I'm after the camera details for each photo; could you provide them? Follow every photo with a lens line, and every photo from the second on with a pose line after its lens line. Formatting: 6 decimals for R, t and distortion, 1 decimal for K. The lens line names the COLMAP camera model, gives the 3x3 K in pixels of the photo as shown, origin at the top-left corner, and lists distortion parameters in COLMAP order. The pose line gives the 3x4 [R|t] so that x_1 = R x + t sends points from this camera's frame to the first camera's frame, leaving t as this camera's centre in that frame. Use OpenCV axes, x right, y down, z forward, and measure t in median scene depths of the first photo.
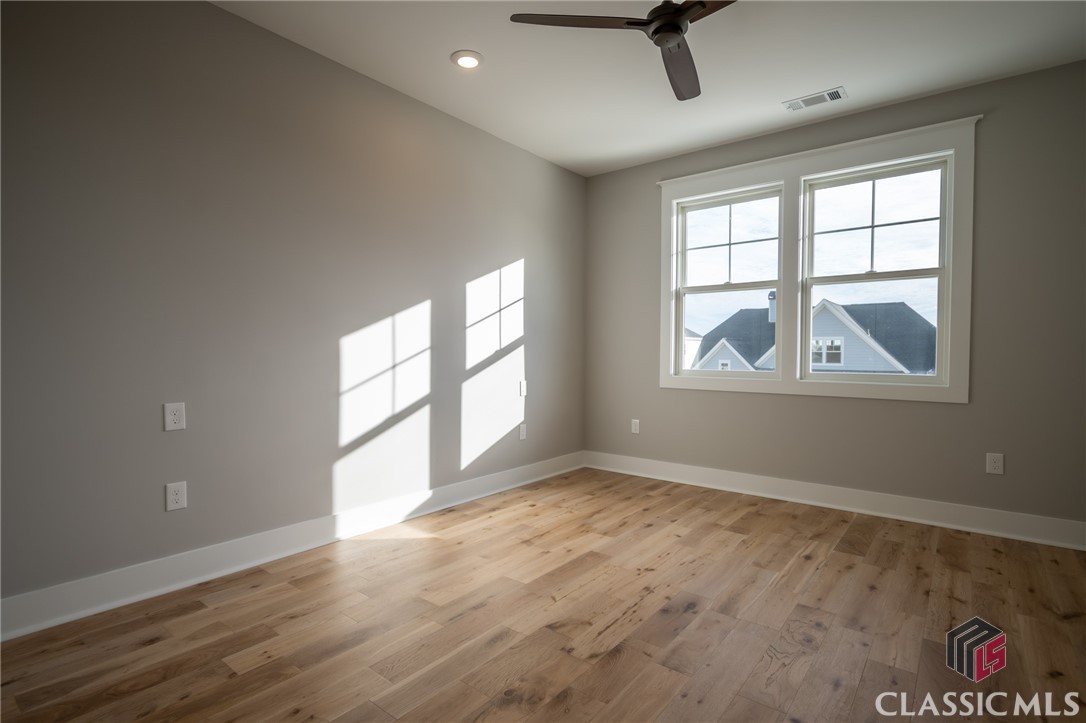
lens RADIAL K [[531.1, 0, 542.0], [0, 531.1, 364.6], [0, 0, 1]] dist [-0.000059, 0.000205]
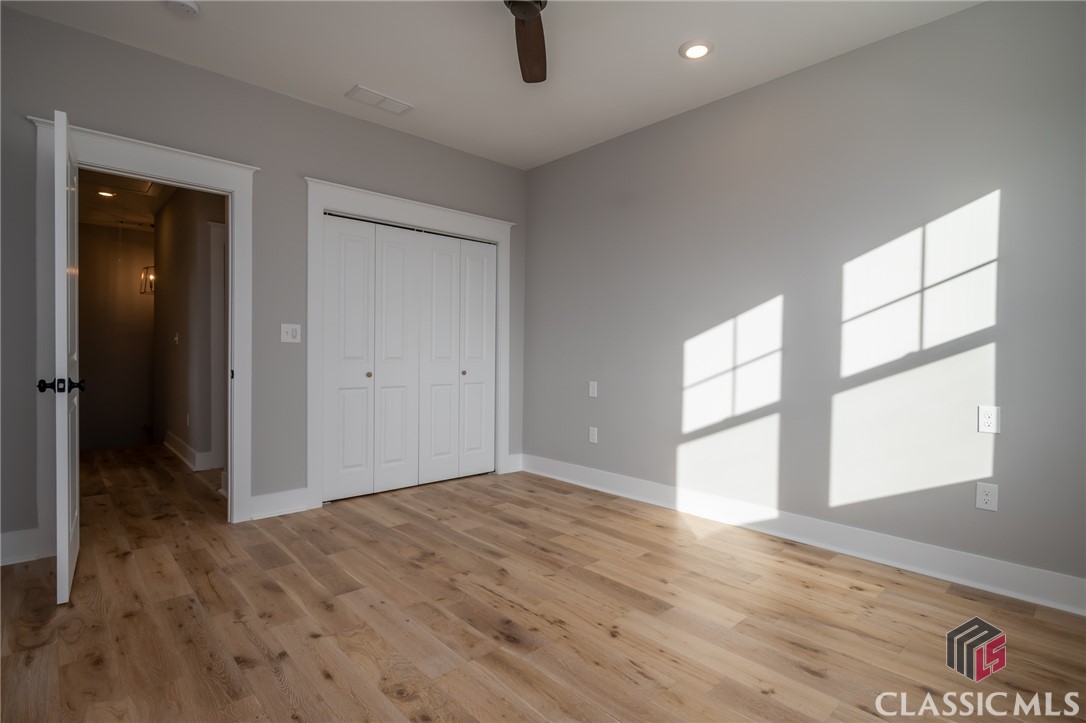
lens RADIAL K [[531.1, 0, 546.6], [0, 531.1, 361.2], [0, 0, 1]] dist [-0.000059, 0.000205]
pose [[-0.147279, 0.007914, -0.989063, 0.753972], [-0.036696, 0.999236, 0.013459, -0.009785], [0.988414, 0.038277, -0.146876, 0.779221]]
